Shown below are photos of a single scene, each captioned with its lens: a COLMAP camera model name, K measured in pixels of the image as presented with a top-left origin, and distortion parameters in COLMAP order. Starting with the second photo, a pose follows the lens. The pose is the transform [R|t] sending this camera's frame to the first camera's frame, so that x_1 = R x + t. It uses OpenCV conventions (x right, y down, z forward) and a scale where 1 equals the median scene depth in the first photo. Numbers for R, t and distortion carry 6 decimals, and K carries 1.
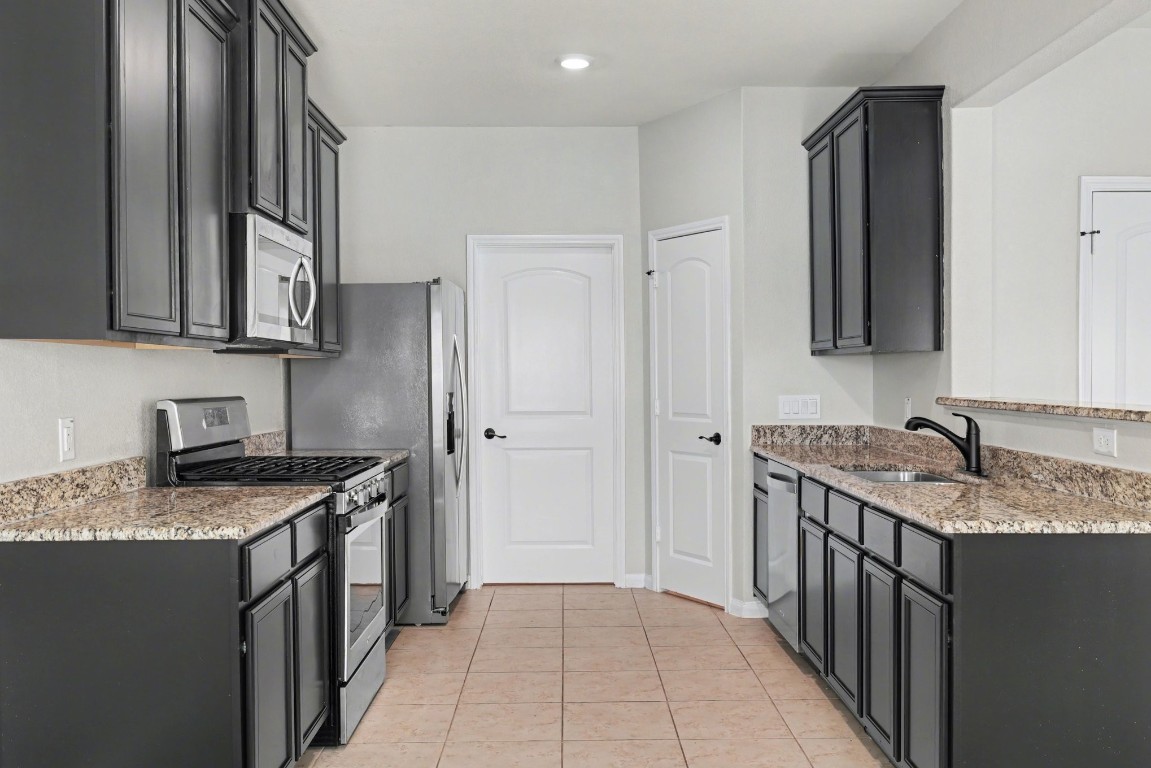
lens RADIAL K [[1029.8, 0, 577.0], [0, 1029.8, 396.5], [0, 0, 1]] dist [0.008301, 0.006389]
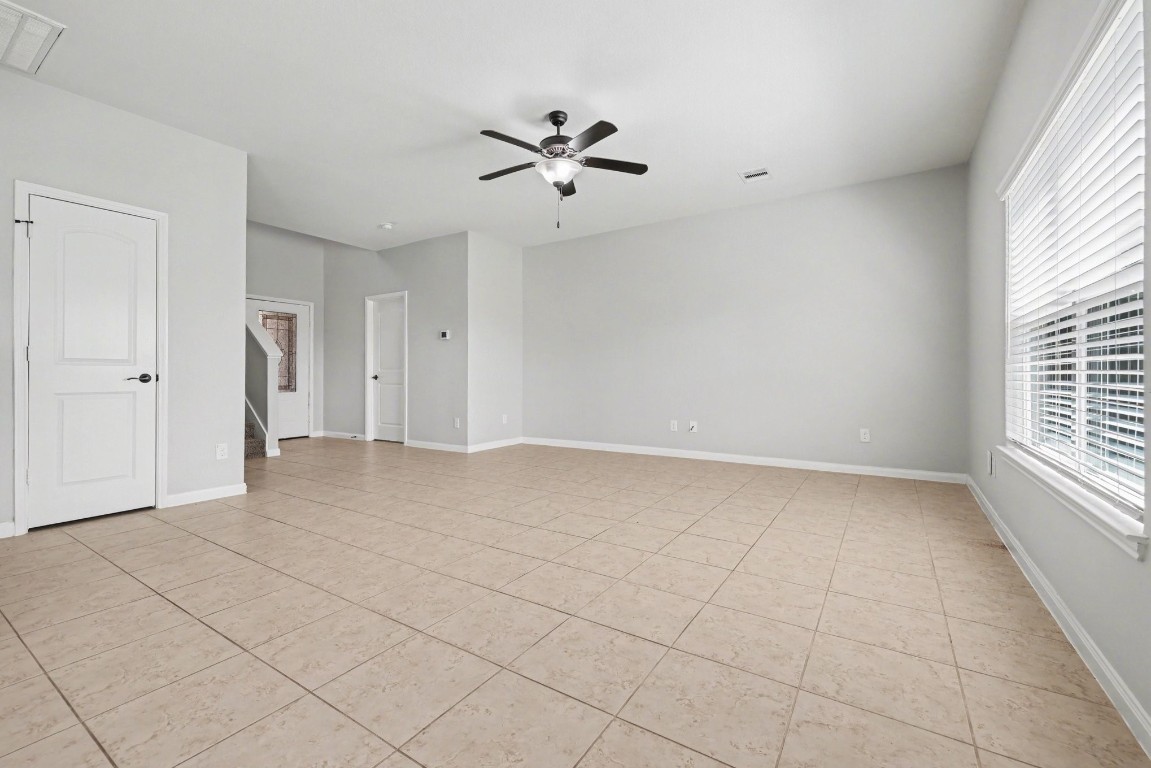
lens RADIAL K [[483.7, 0, 562.4], [0, 483.7, 374.4], [0, 0, 1]] dist [0.002165, 0.000139]
pose [[0.581440, 0.001536, 0.813588, 0.399222], [0.019570, 0.999682, -0.015873, 0.074651], [-0.813354, 0.025151, 0.581225, 0.033828]]
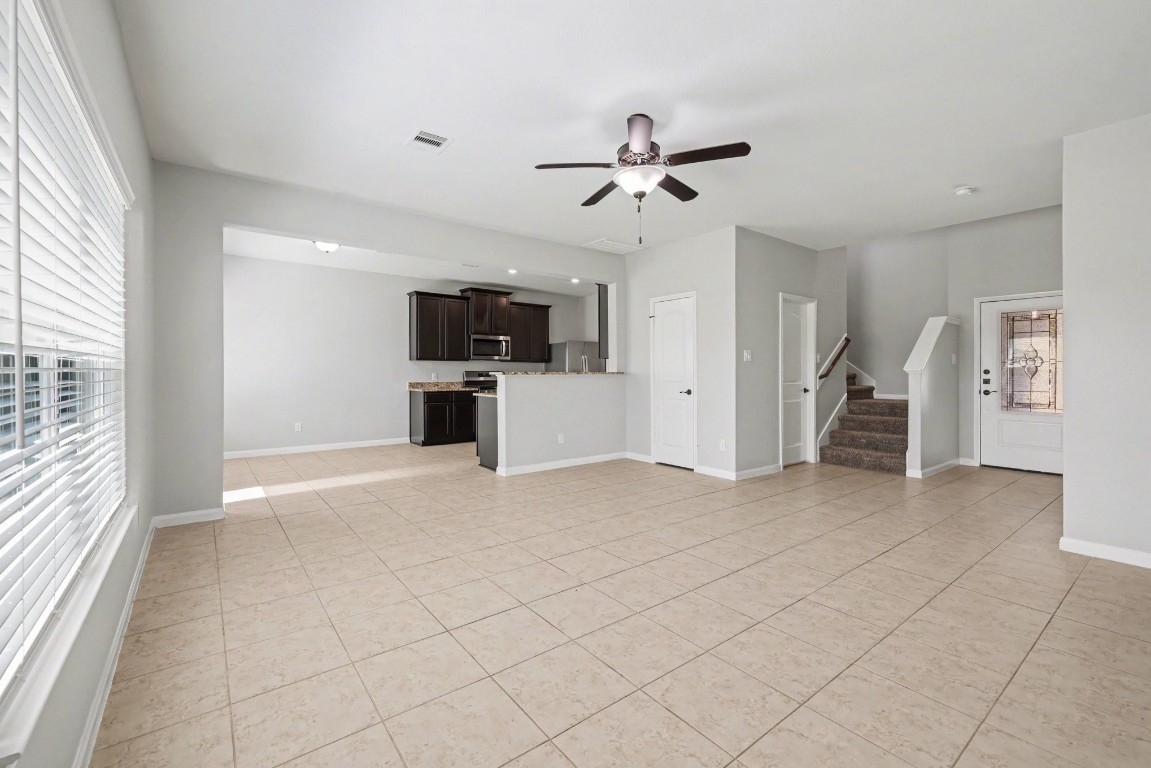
lens RADIAL K [[476.2, 0, 575.5], [0, 476.2, 384.0], [0, 0, 1]] dist [0.000415, -0.000230]
pose [[0.597831, 0.024323, -0.801253, 1.539750], [-0.021038, 0.999671, 0.014650, 0.017602], [0.801346, 0.008099, 0.598146, 0.006310]]
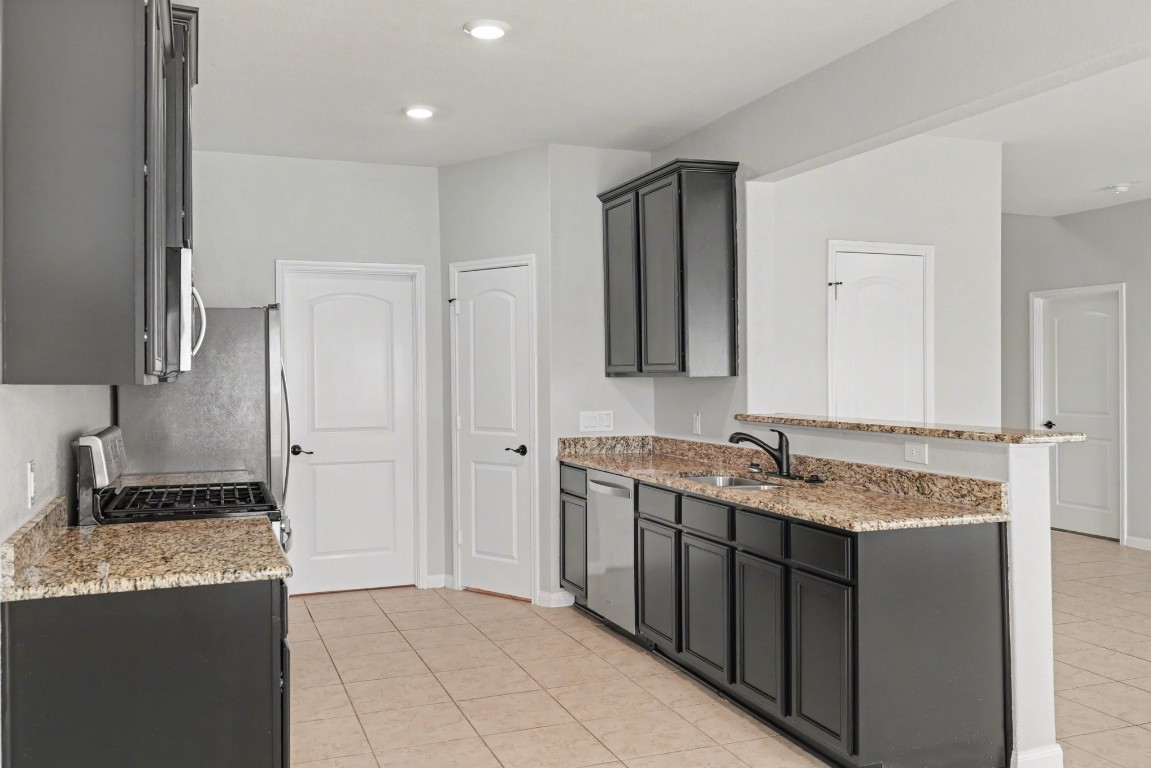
lens RADIAL K [[947.8, 0, 556.2], [0, 947.8, 378.7], [0, 0, 1]] dist [0.008526, 0.005794]
pose [[0.941912, -0.003975, 0.335836, -0.233405], [0.010554, 0.999786, -0.017766, -0.024198], [-0.335693, 0.020278, 0.941753, 0.009247]]
